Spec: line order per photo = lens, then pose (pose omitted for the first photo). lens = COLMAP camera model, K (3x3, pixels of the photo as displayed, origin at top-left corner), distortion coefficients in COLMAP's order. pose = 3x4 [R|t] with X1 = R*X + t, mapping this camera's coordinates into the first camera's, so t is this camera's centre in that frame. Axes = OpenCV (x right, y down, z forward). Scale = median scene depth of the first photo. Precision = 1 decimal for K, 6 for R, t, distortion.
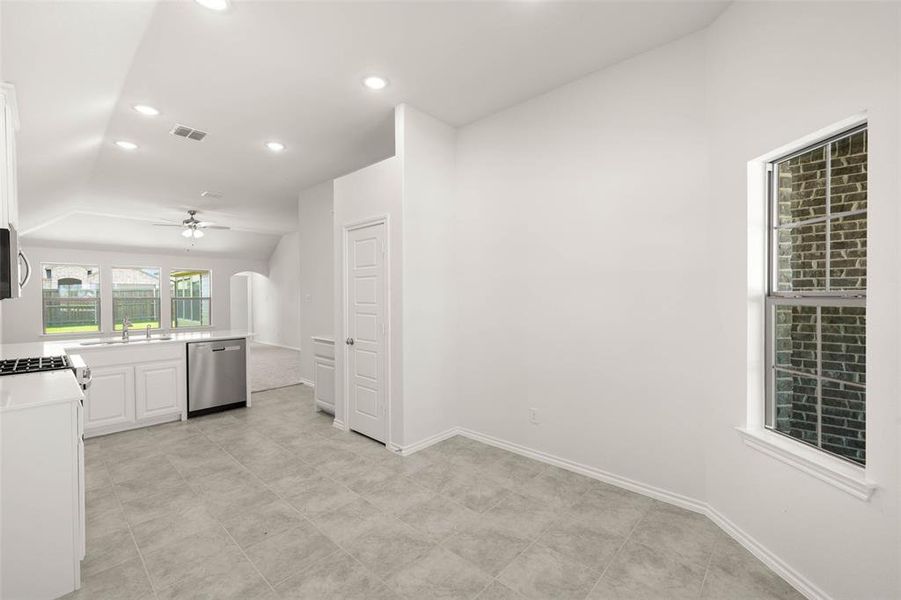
lens RADIAL K [[372.4, 0, 449.4], [0, 372.4, 299.2], [0, 0, 1]] dist [-0.002145, 0.000124]
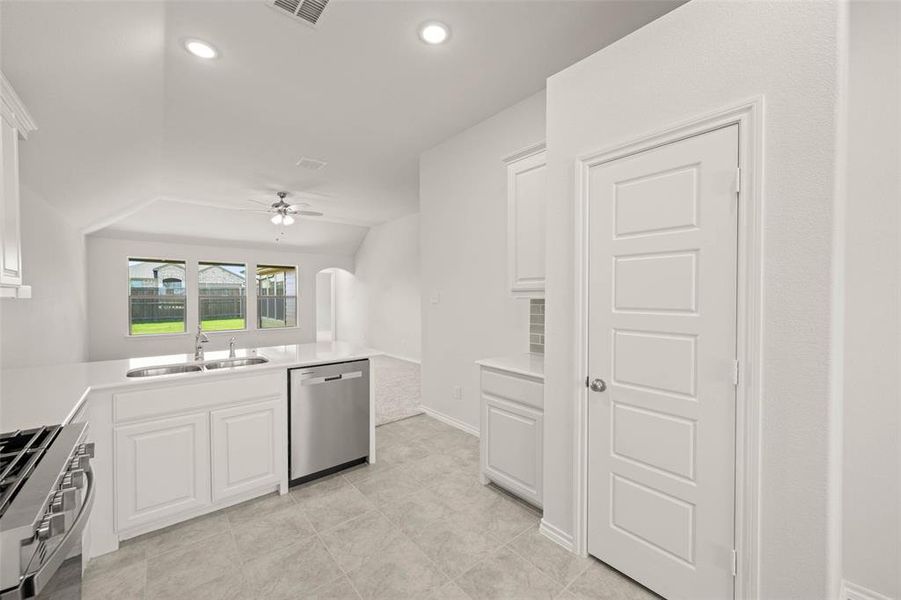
lens RADIAL K [[351.3, 0, 450.8], [0, 351.3, 300.4], [0, 0, 1]] dist [-0.002748, 0.000034]
pose [[0.991493, 0.007684, -0.129936, -0.327264], [-0.007122, 0.999963, 0.004793, -0.001107], [0.129968, -0.003827, 0.991511, 0.411861]]
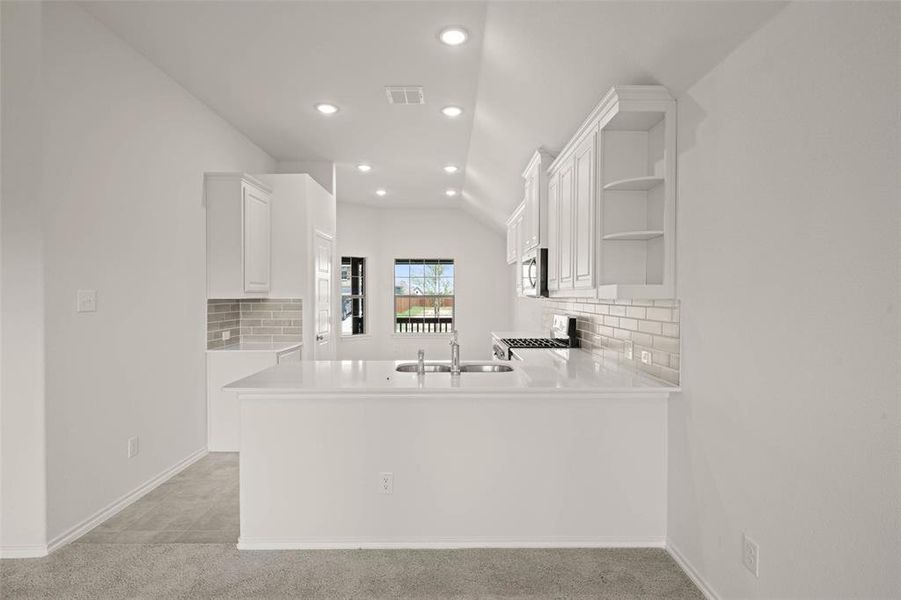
lens RADIAL K [[450.0, 0, 452.9], [0, 450.0, 301.3], [0, 0, 1]] dist [-0.007774, 0.001337]
pose [[-0.680803, 0.000567, 0.732466, -1.207672], [0.013362, 0.999843, 0.011646, -0.002722], [-0.732345, 0.017716, -0.680704, 1.298195]]
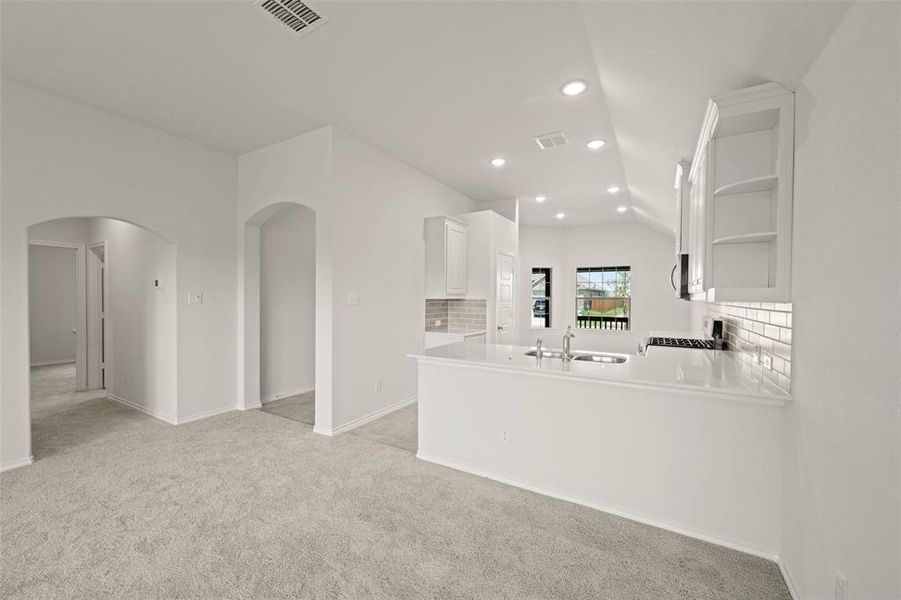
lens RADIAL K [[351.3, 0, 450.0], [0, 351.3, 301.6], [0, 0, 1]] dist [-0.002748, 0.000034]
pose [[-0.207652, -0.004592, 0.978192, -1.297282], [0.004504, 0.999974, 0.005650, -0.001067], [-0.978192, 0.005579, -0.207625, 1.204215]]
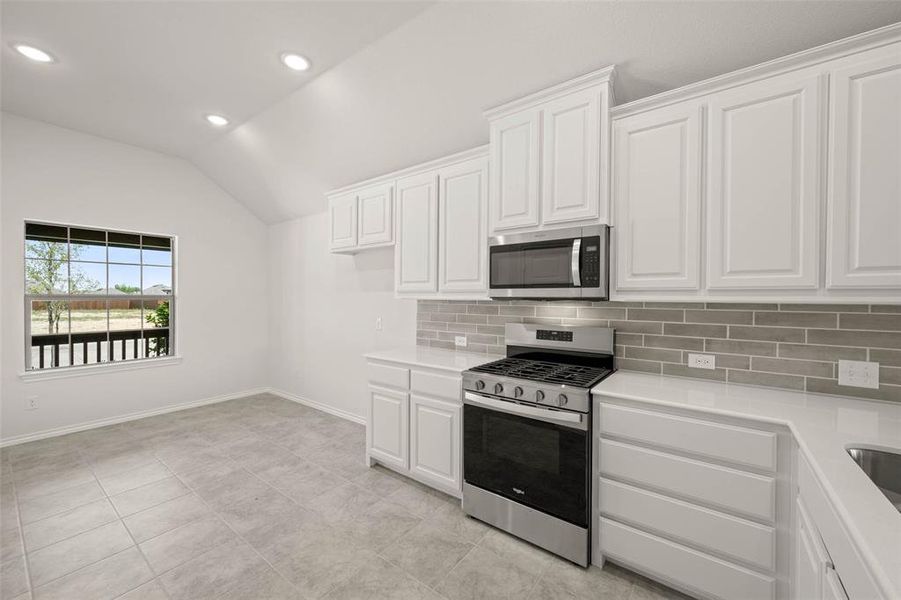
lens RADIAL K [[351.3, 0, 447.9], [0, 351.3, 299.9], [0, 0, 1]] dist [-0.002748, 0.000034]
pose [[-0.995773, 0.000627, -0.091841, -0.463735], [-0.000903, 0.999862, 0.016613, -0.005189], [0.091839, 0.016626, -0.995635, 1.001133]]
